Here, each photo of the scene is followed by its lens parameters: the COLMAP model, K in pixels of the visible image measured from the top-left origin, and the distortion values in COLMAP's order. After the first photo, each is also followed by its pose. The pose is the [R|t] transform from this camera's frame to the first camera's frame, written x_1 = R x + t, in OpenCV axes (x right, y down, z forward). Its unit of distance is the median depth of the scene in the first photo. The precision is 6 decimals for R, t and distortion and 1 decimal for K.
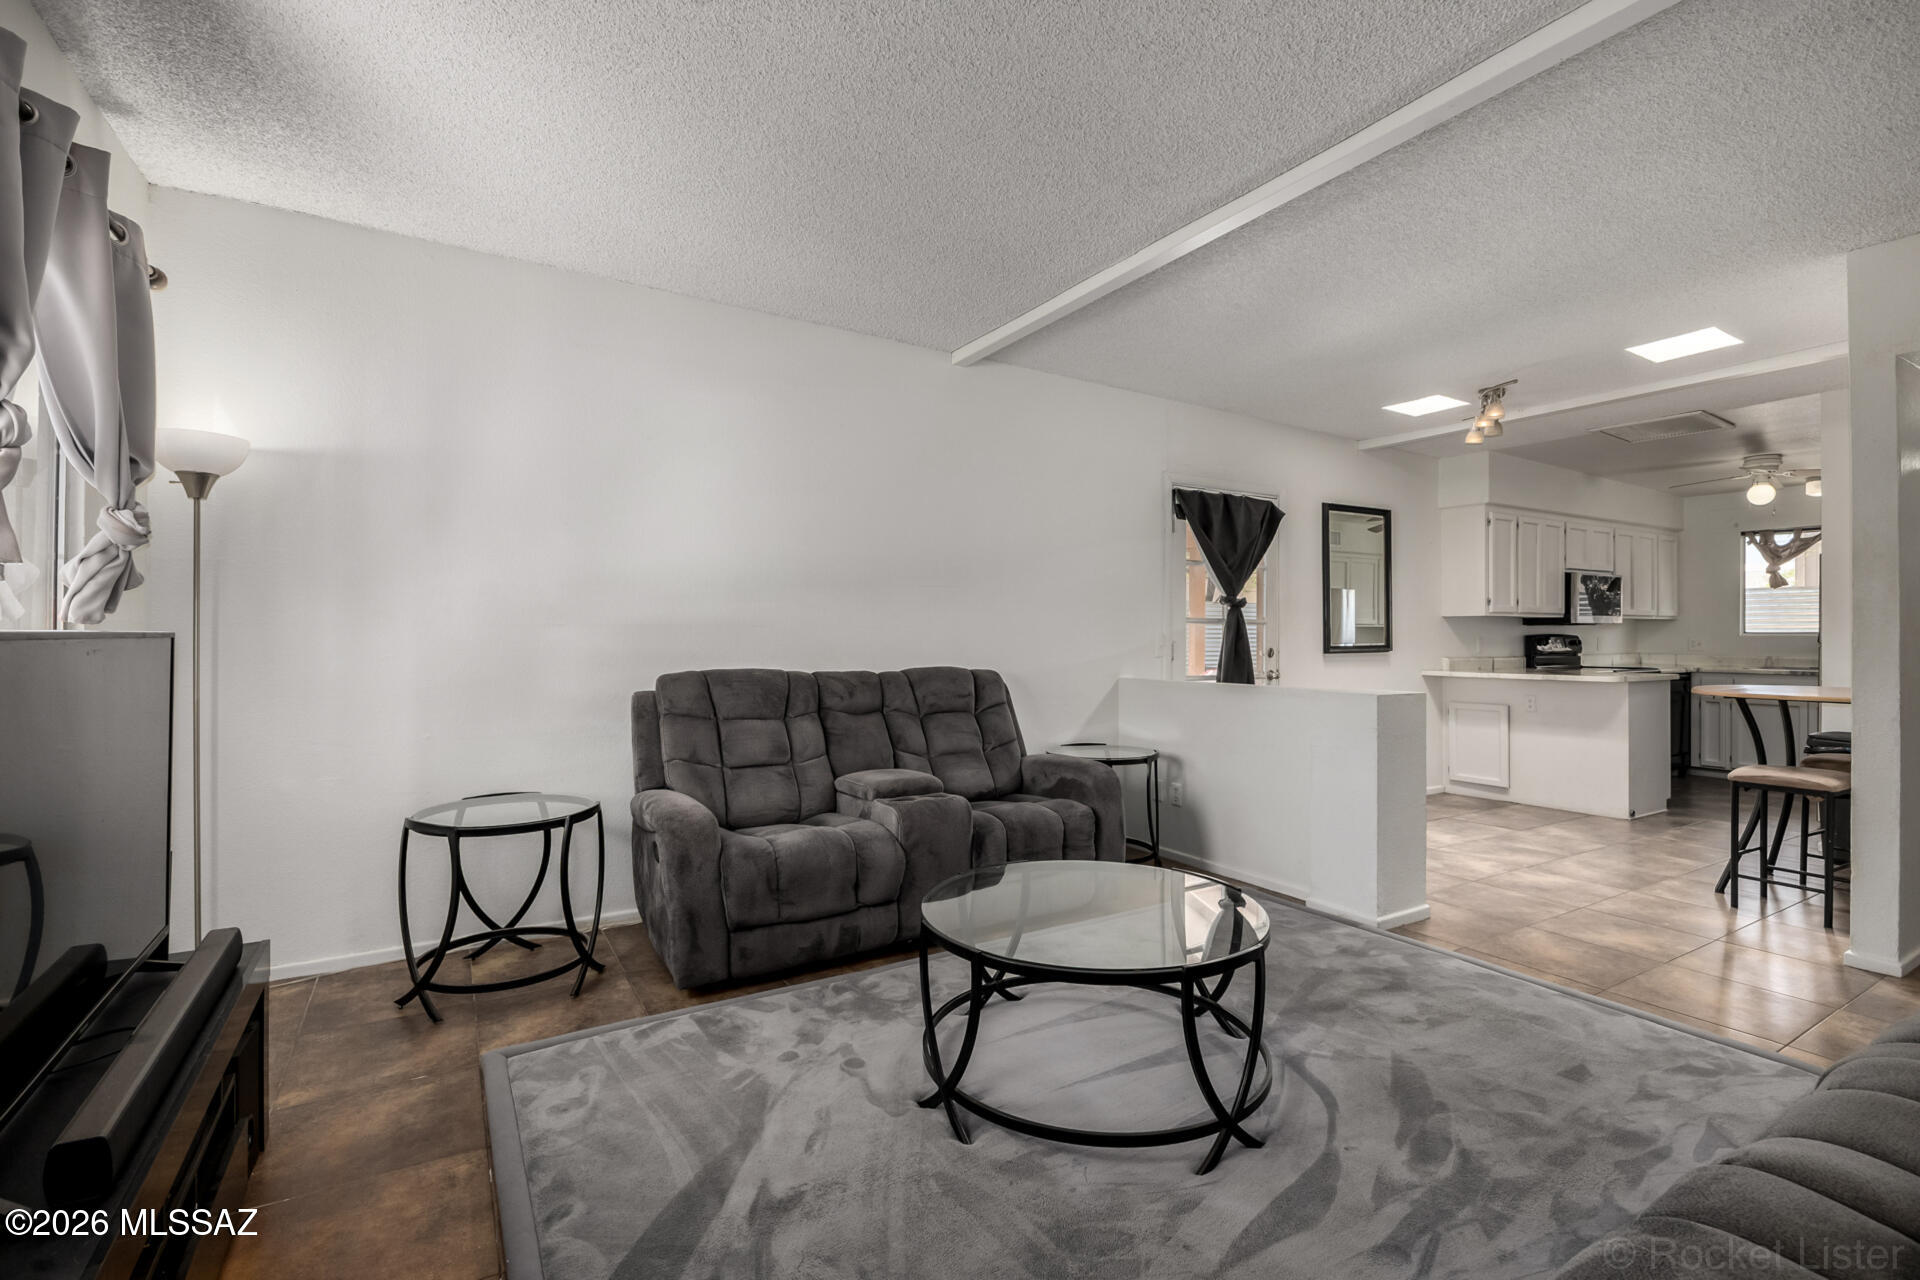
lens RADIAL K [[857.6, 0, 960.0], [0, 857.6, 640.0], [0, 0, 1]] dist [-0.006496, -0.000392]
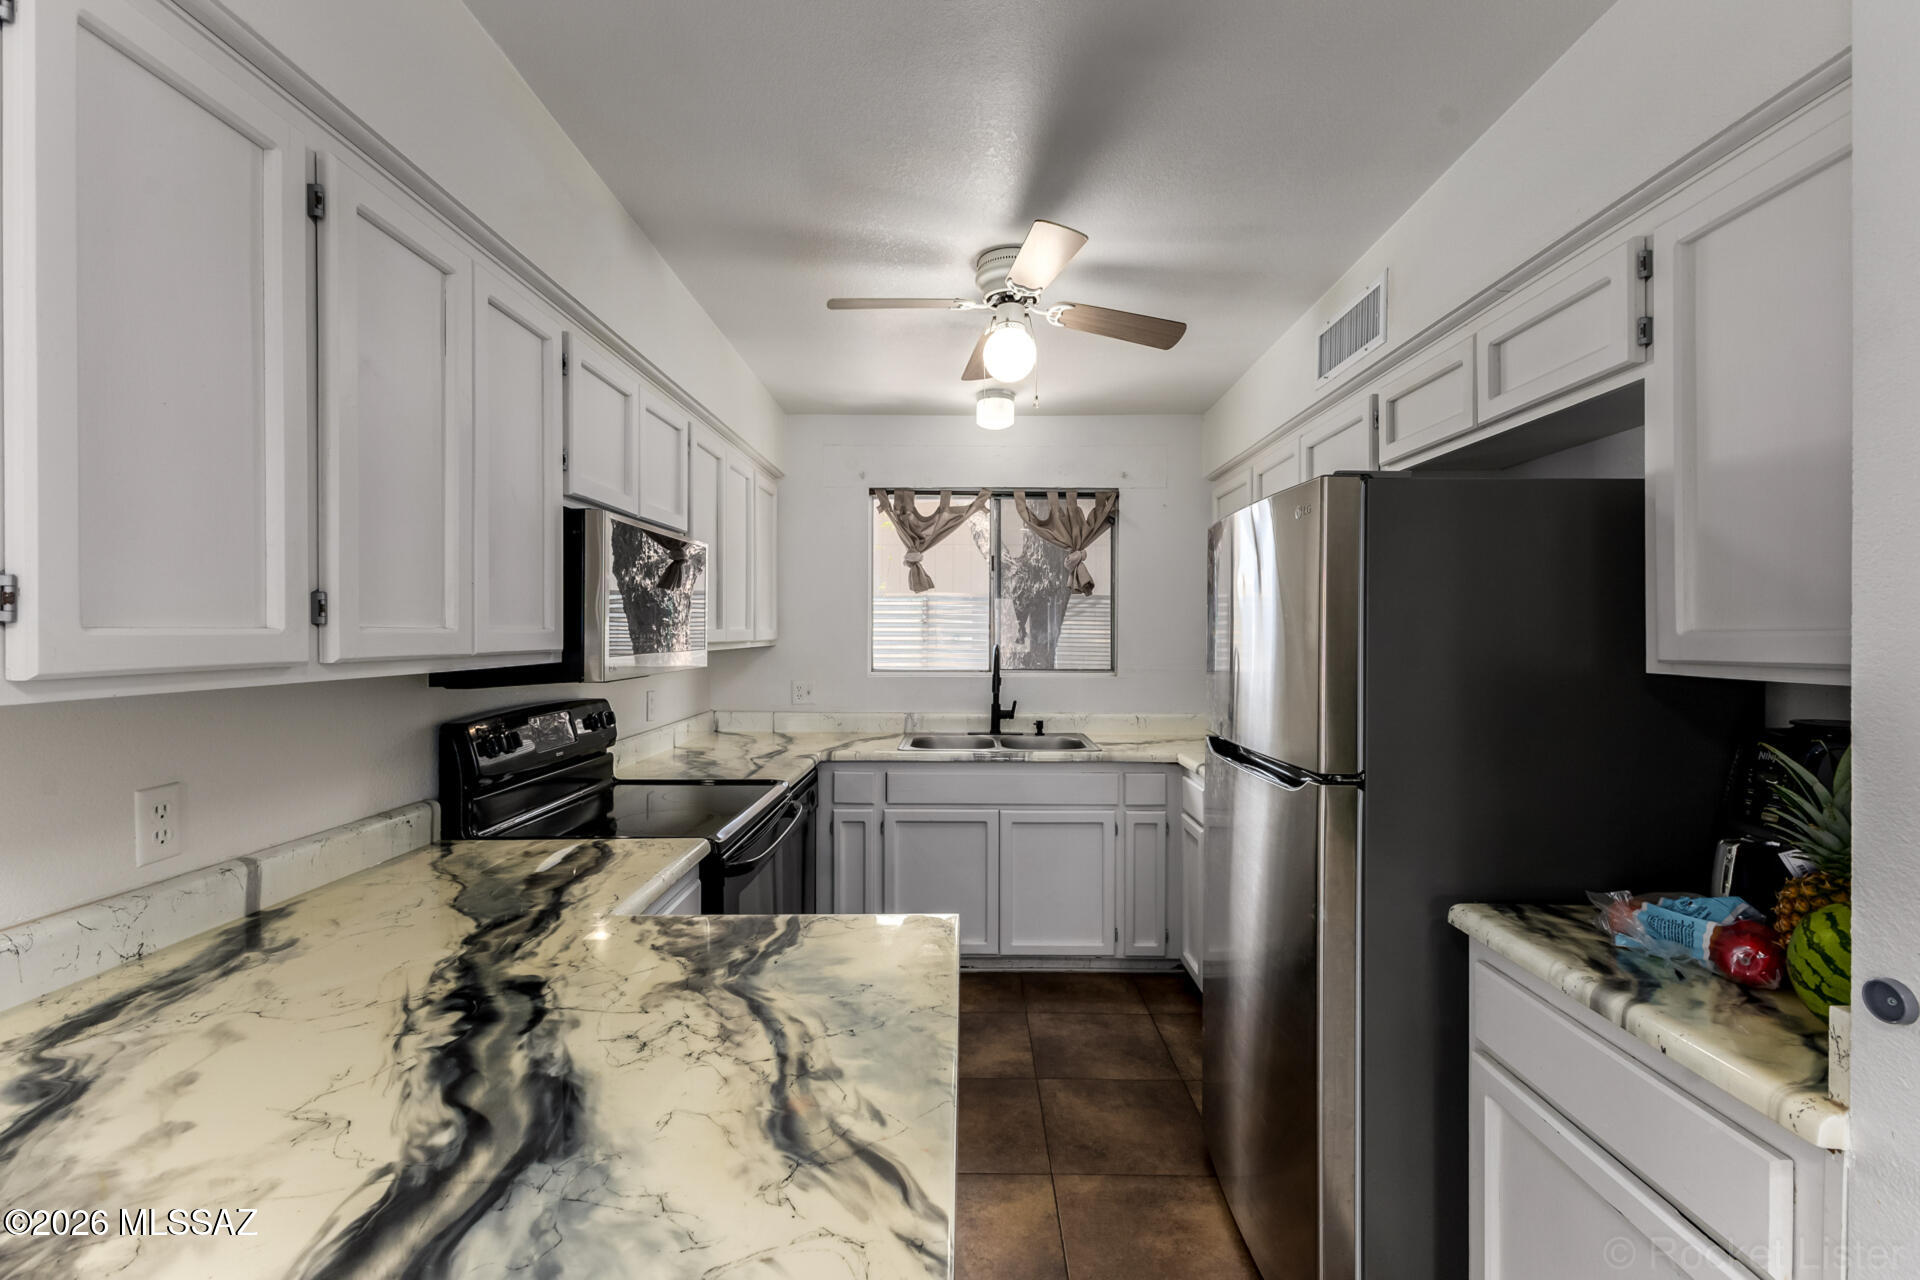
lens RADIAL K [[826.4, 0, 960.0], [0, 826.4, 640.0], [0, 0, 1]] dist [0.008658, 0.000084]
pose [[0.515740, -0.008631, 0.856701, 0.570735], [0.002029, 0.999959, 0.008853, -0.038776], [-0.856742, -0.002827, 0.515737, 0.788089]]
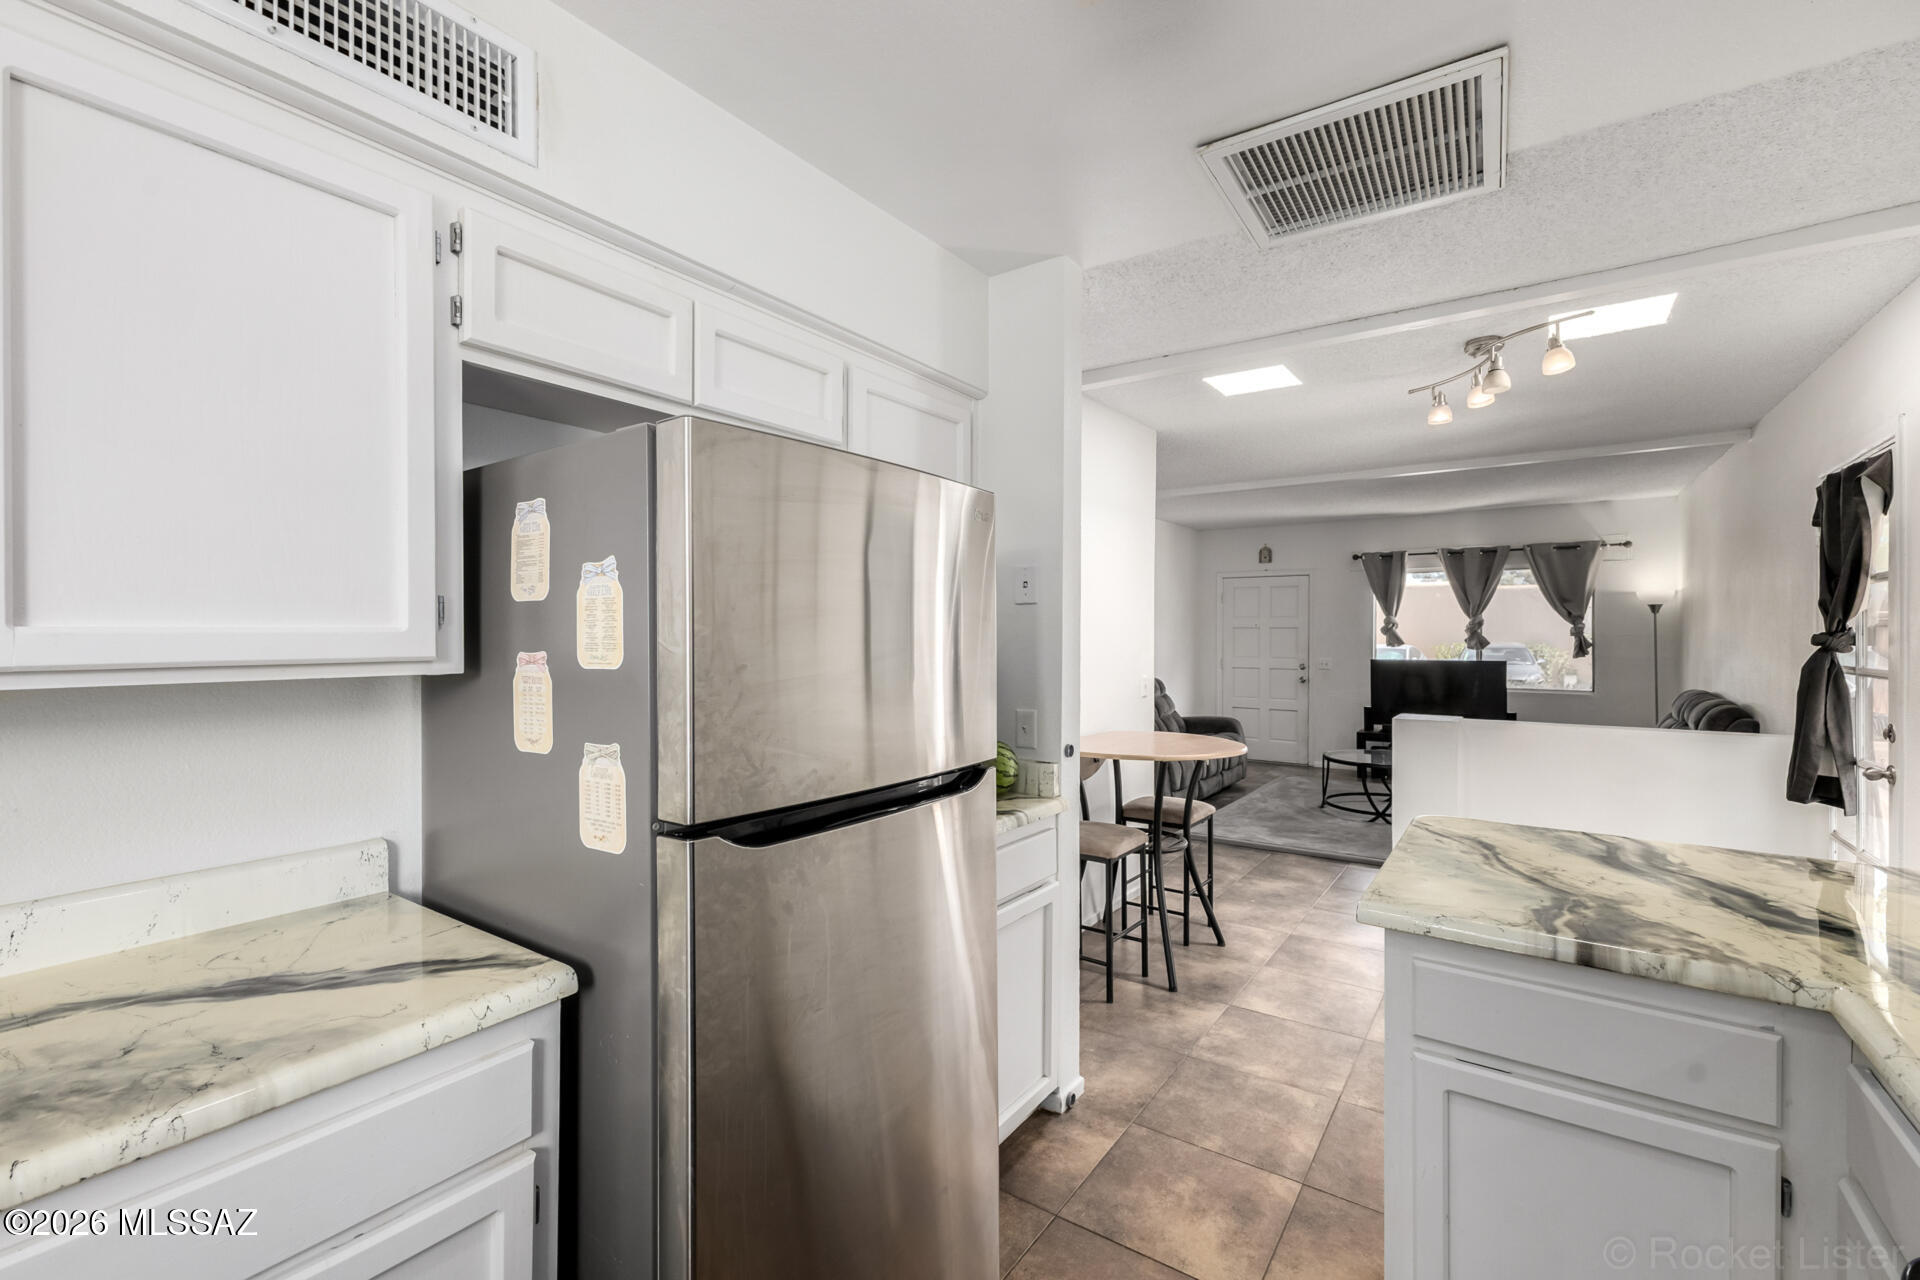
lens RADIAL K [[831.7, 0, 961.1], [0, 831.7, 636.7], [0, 0, 1]] dist [0.009623, -0.000237]
pose [[-0.909086, -0.002849, -0.416598, 0.954982], [-0.004823, 0.999982, 0.003687, -0.037721], [0.416580, 0.005361, -0.909083, 1.065348]]
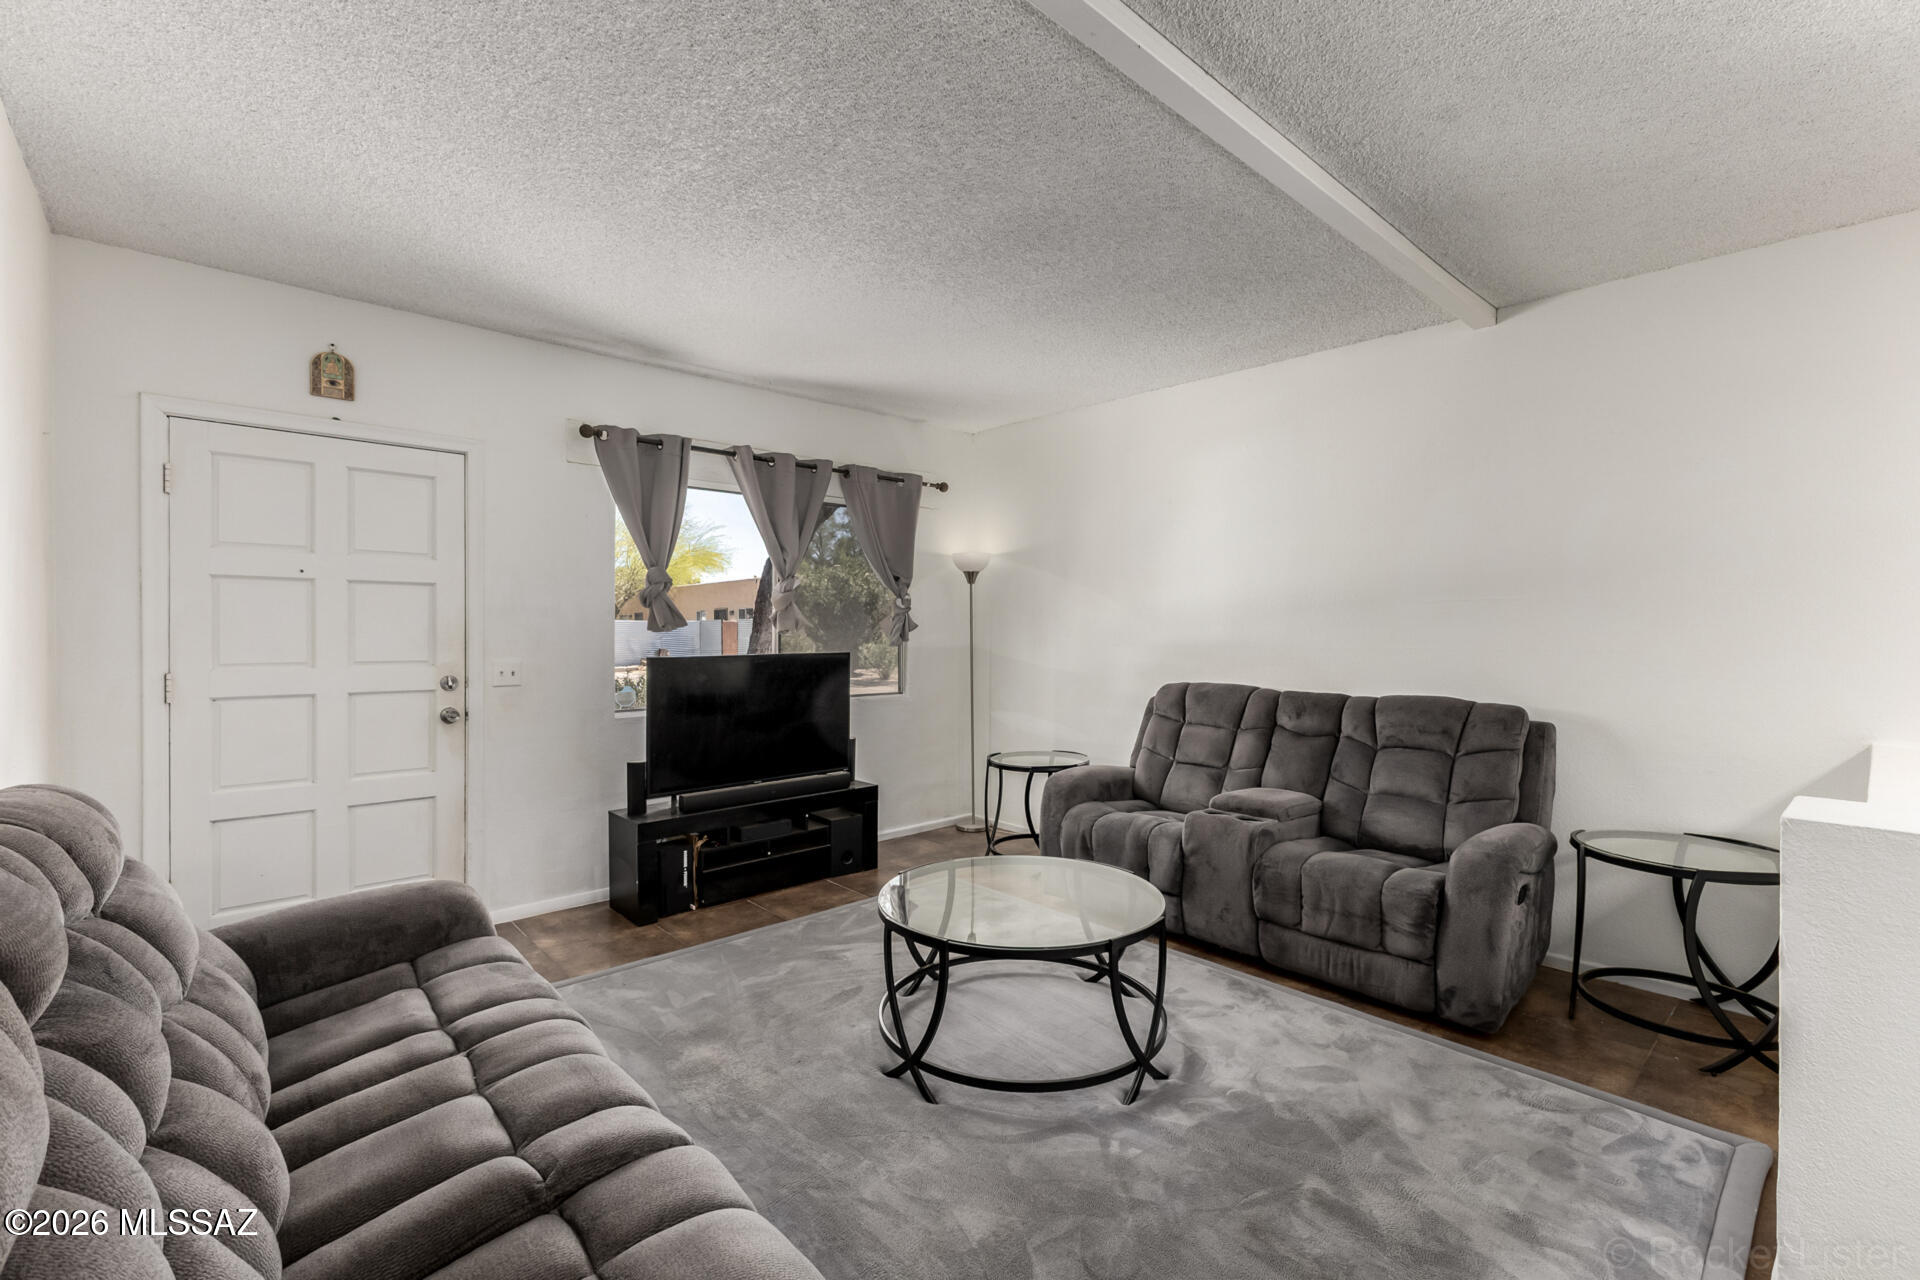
lens RADIAL K [[826.4, 0, 960.0], [0, 826.4, 640.0], [0, 0, 1]] dist [0.008658, 0.000084]
pose [[0.198123, 0.007793, -0.980146, 0.450932], [-0.003987, 0.999967, 0.007145, -0.018733], [0.980169, 0.002492, 0.198148, 0.245232]]
